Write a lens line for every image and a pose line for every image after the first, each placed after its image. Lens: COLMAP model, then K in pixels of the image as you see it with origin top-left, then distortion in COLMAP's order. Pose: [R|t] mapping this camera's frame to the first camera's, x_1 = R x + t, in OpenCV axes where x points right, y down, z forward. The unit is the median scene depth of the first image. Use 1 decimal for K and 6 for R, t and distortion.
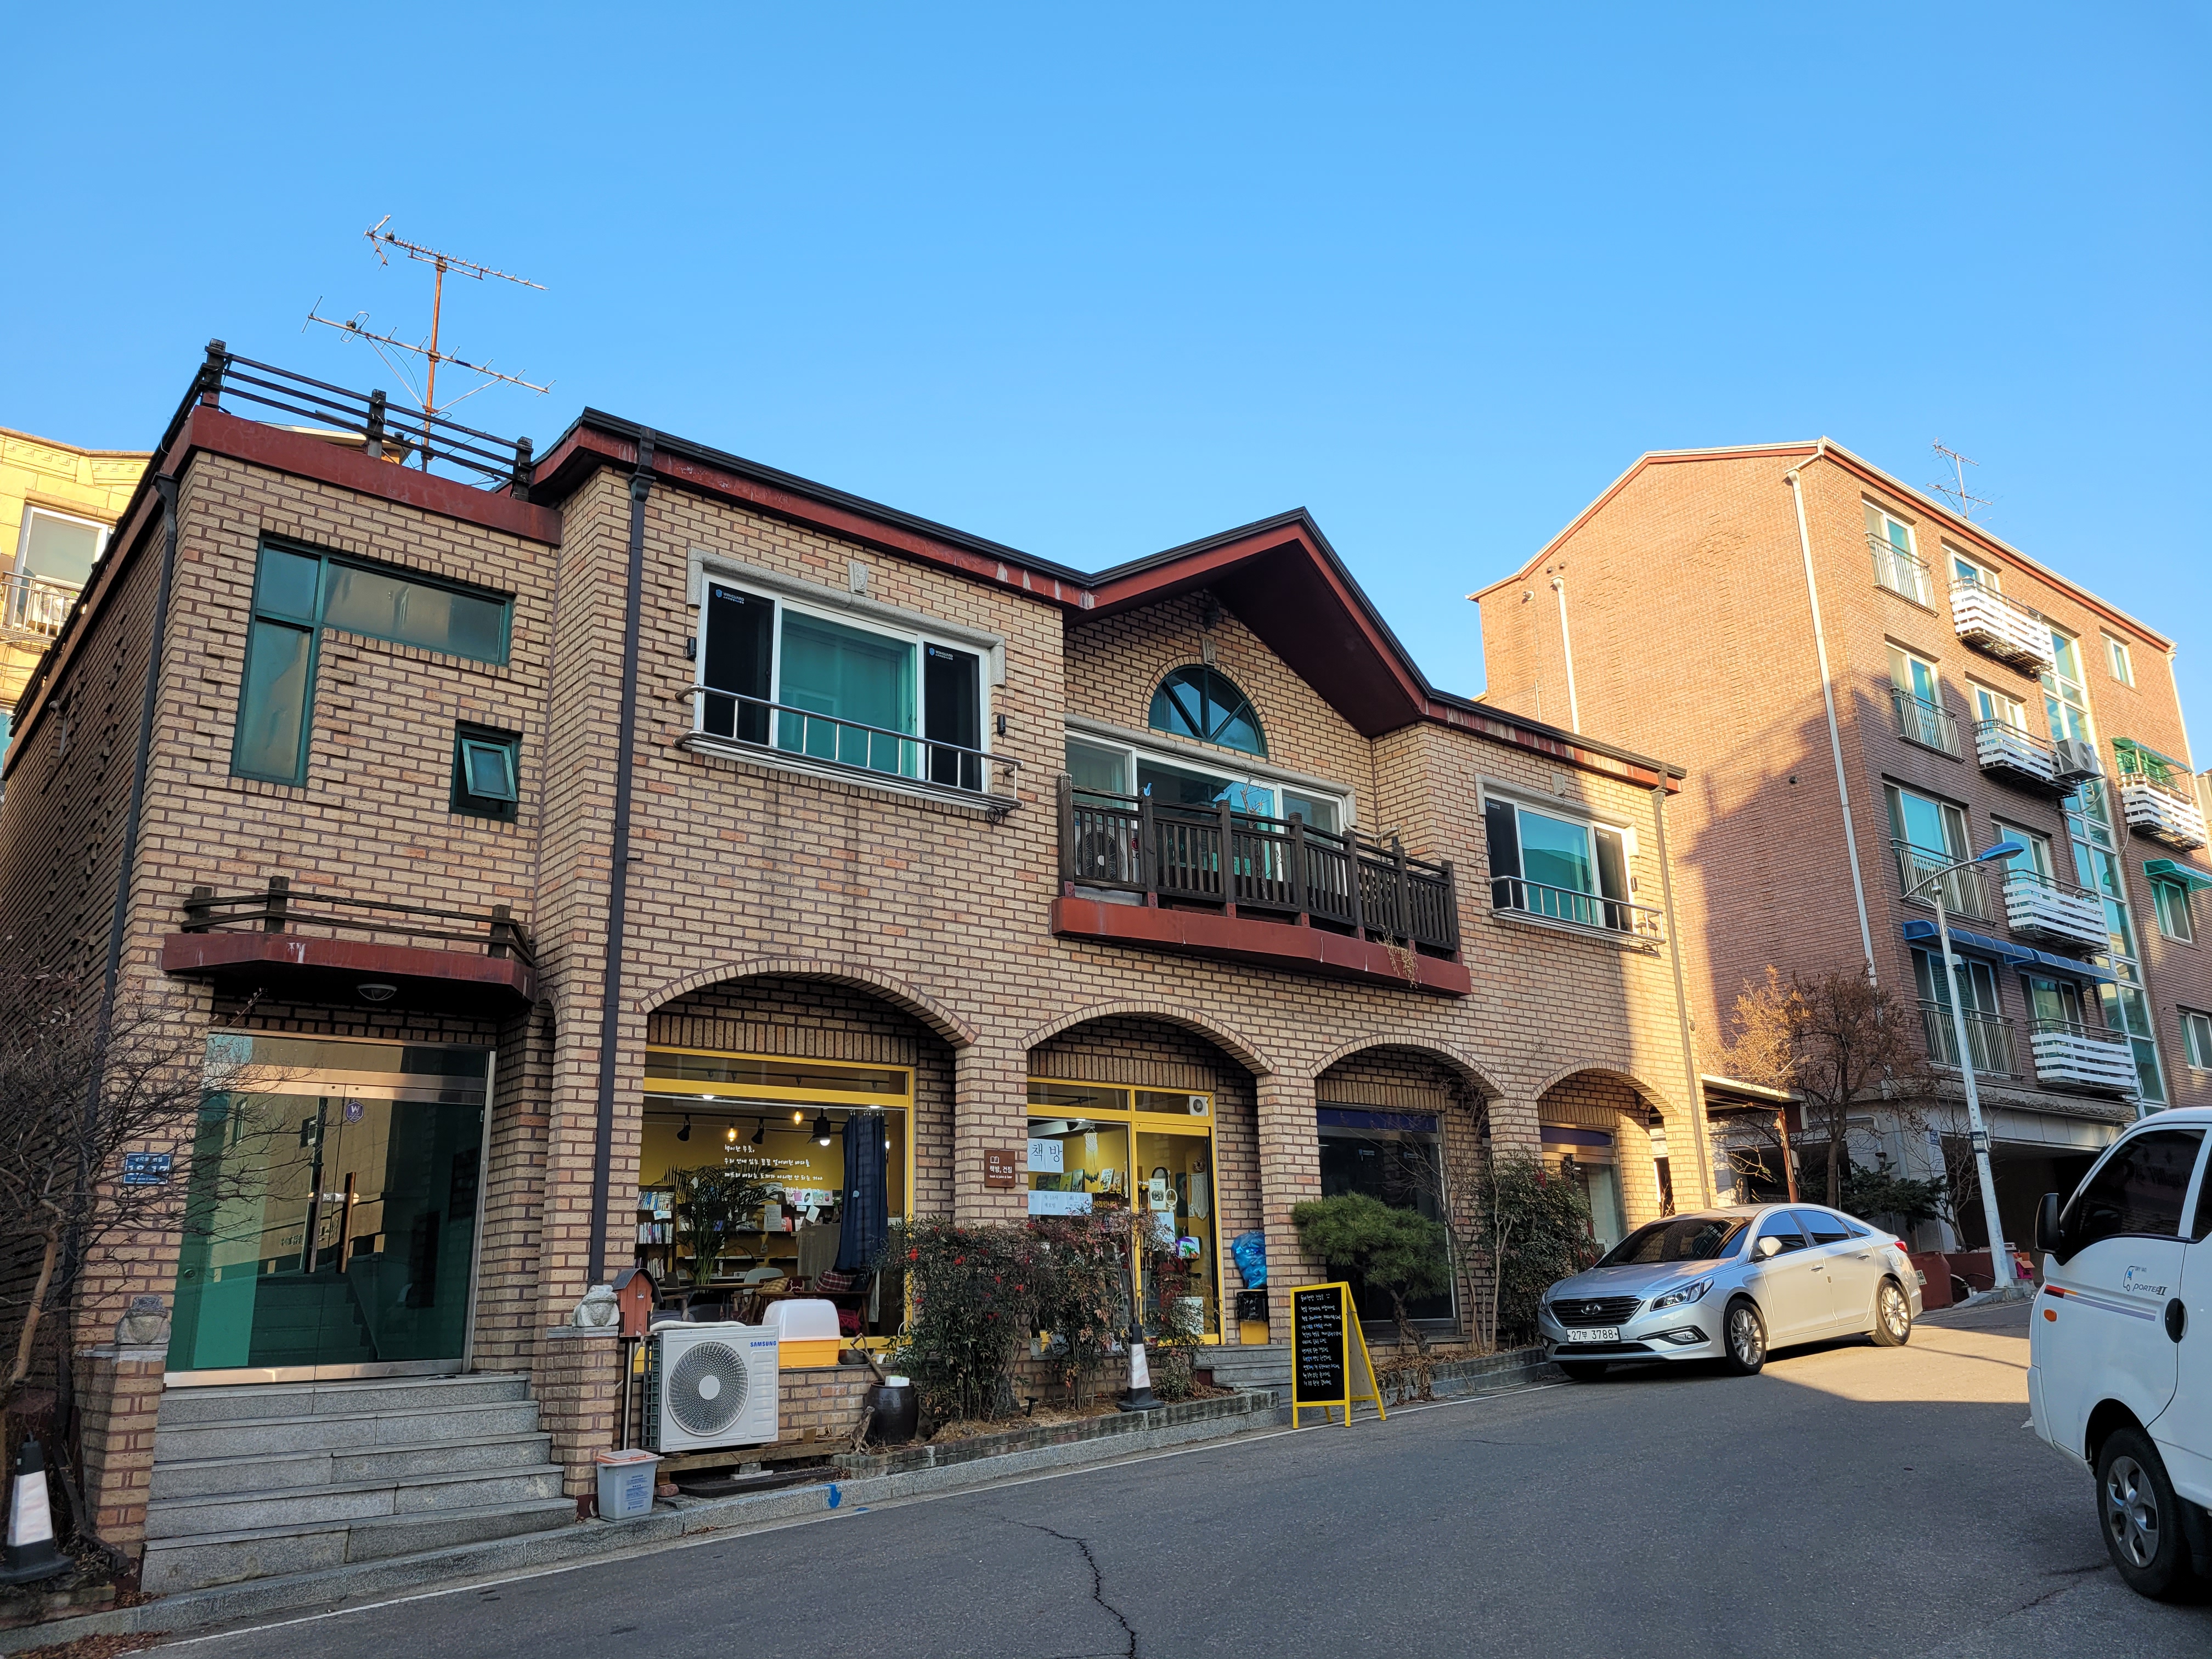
lens RADIAL K [[1648.1, 0, 1093.4], [0, 1648.1, 837.4], [0, 0, 1]] dist [0.055527, -0.018086]
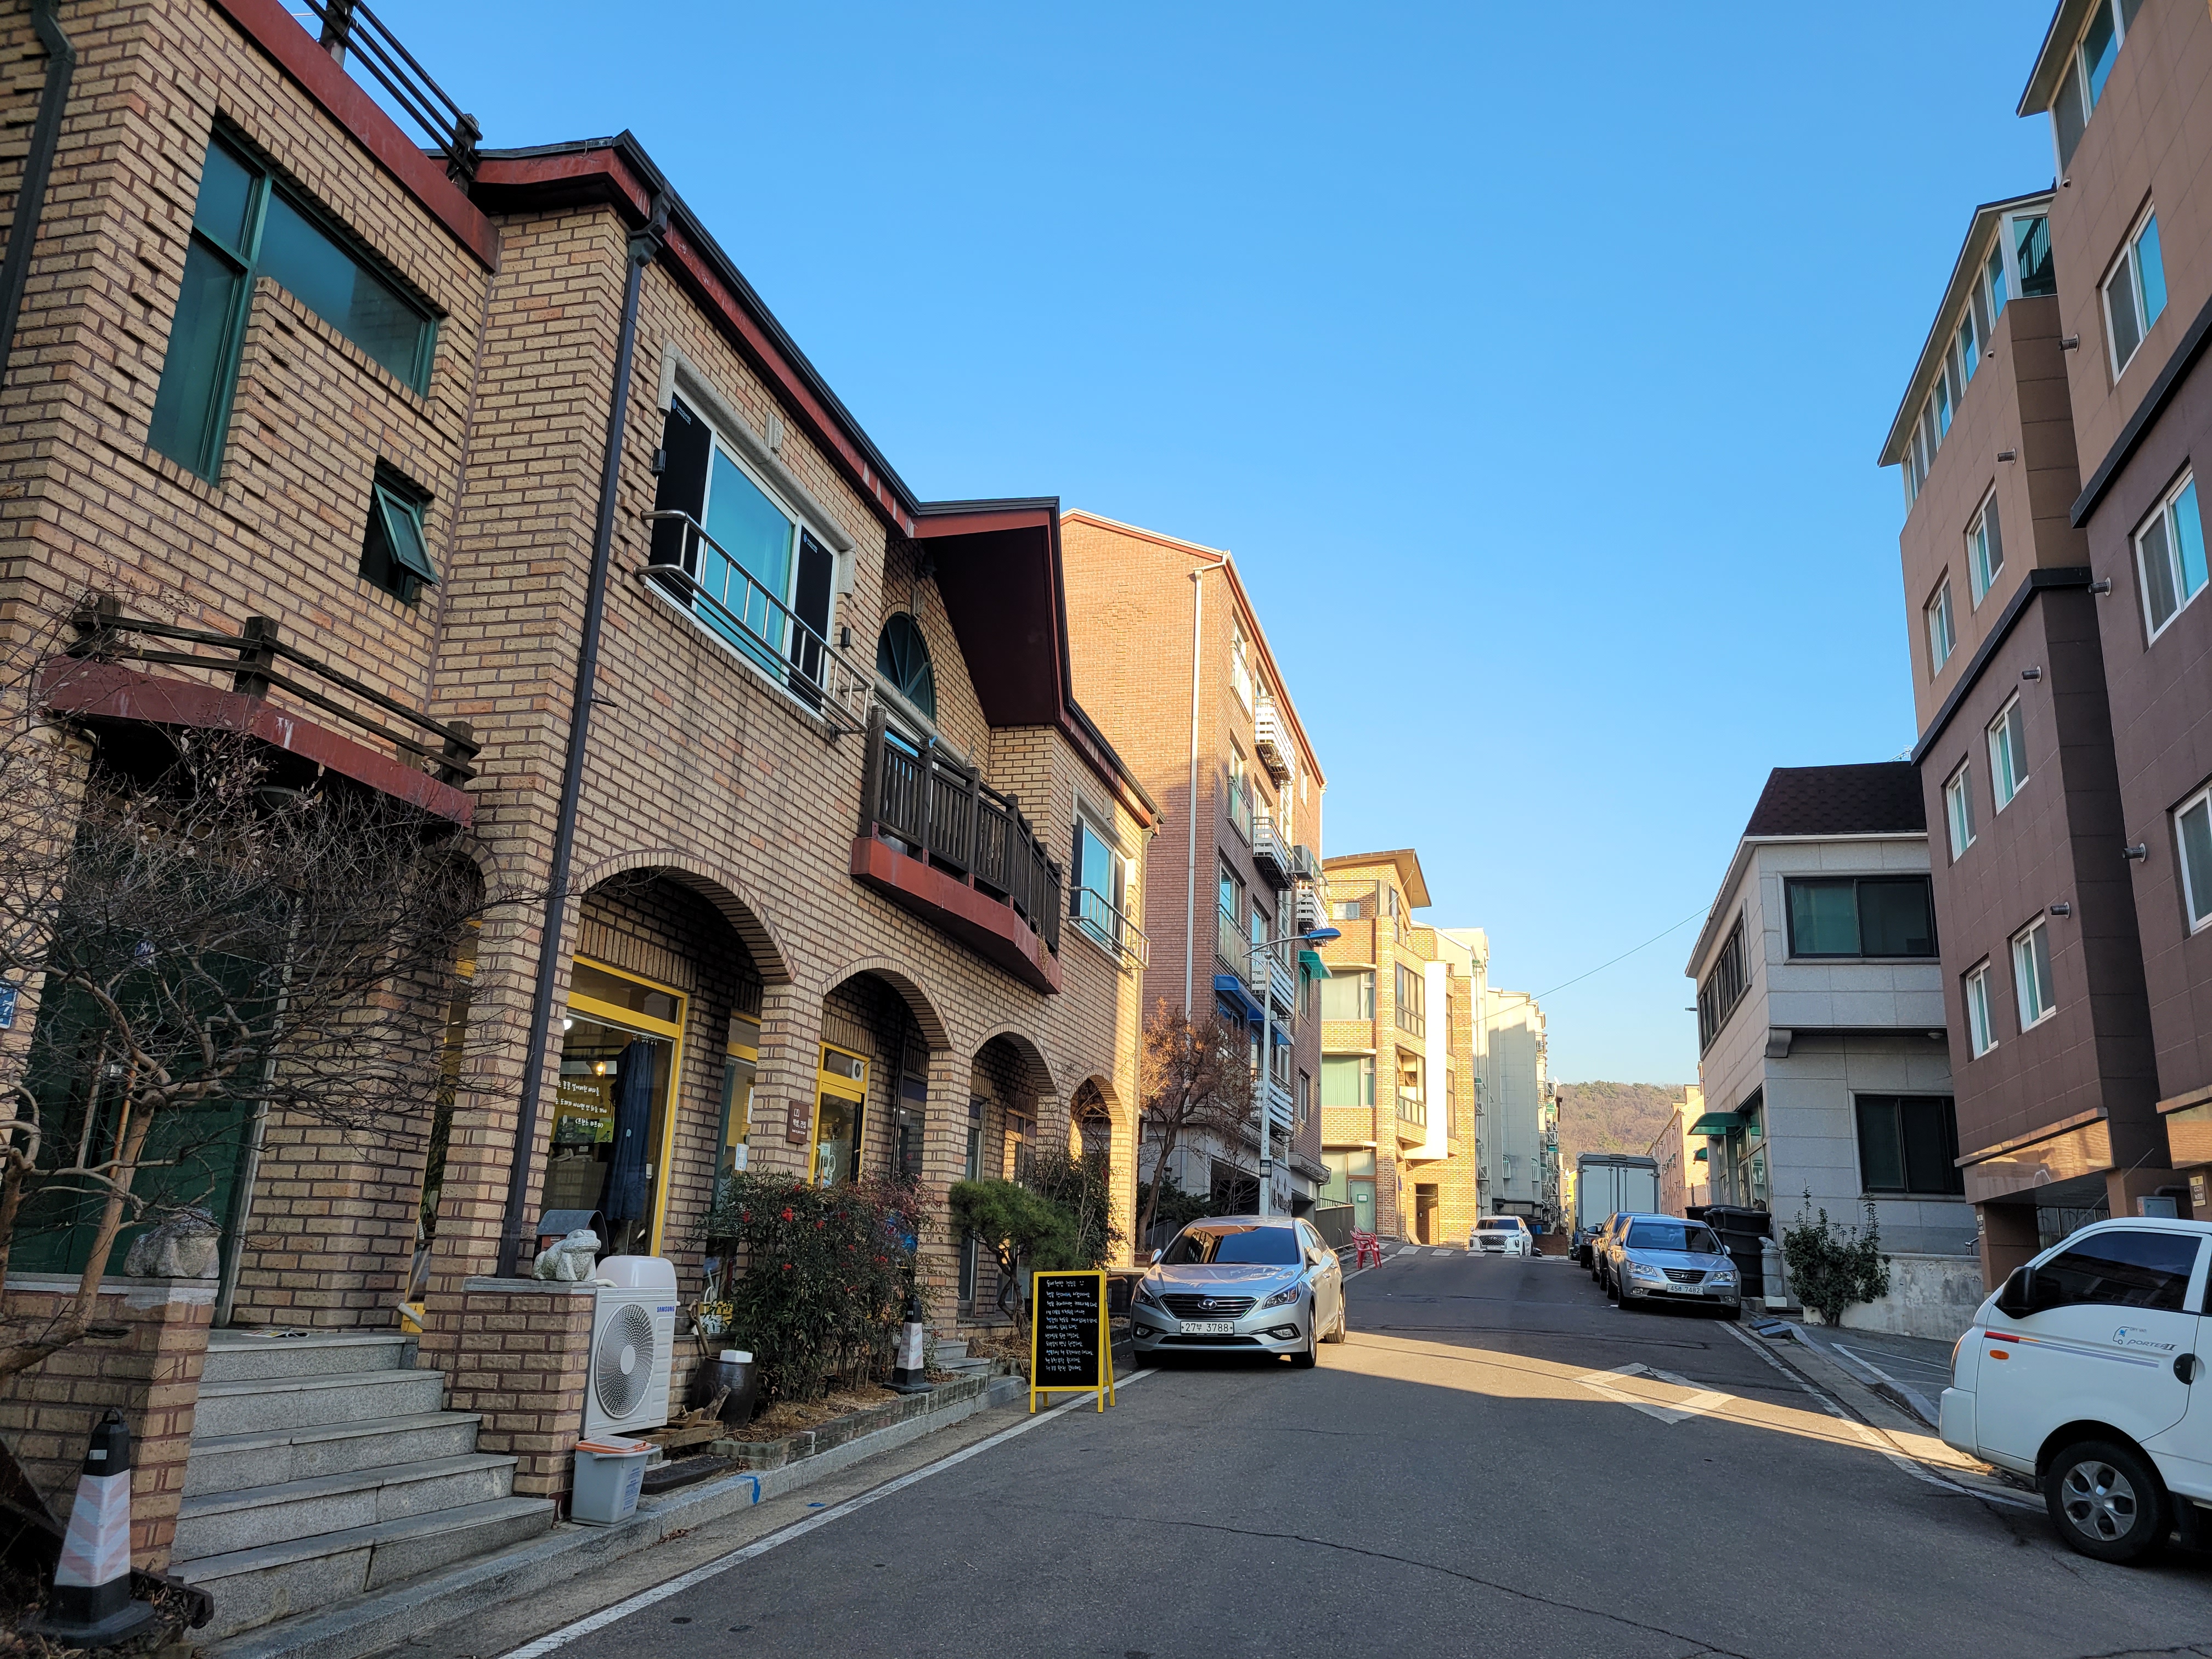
lens RADIAL K [[1648.1, 0, 1102.4], [0, 1648.1, 824.8], [0, 0, 1]] dist [0.055527, -0.018086]
pose [[0.800049, 0.212864, 0.560901, -0.488966], [-0.220474, 0.973835, -0.055098, 0.057746], [-0.557953, -0.079583, 0.826047, 0.181596]]
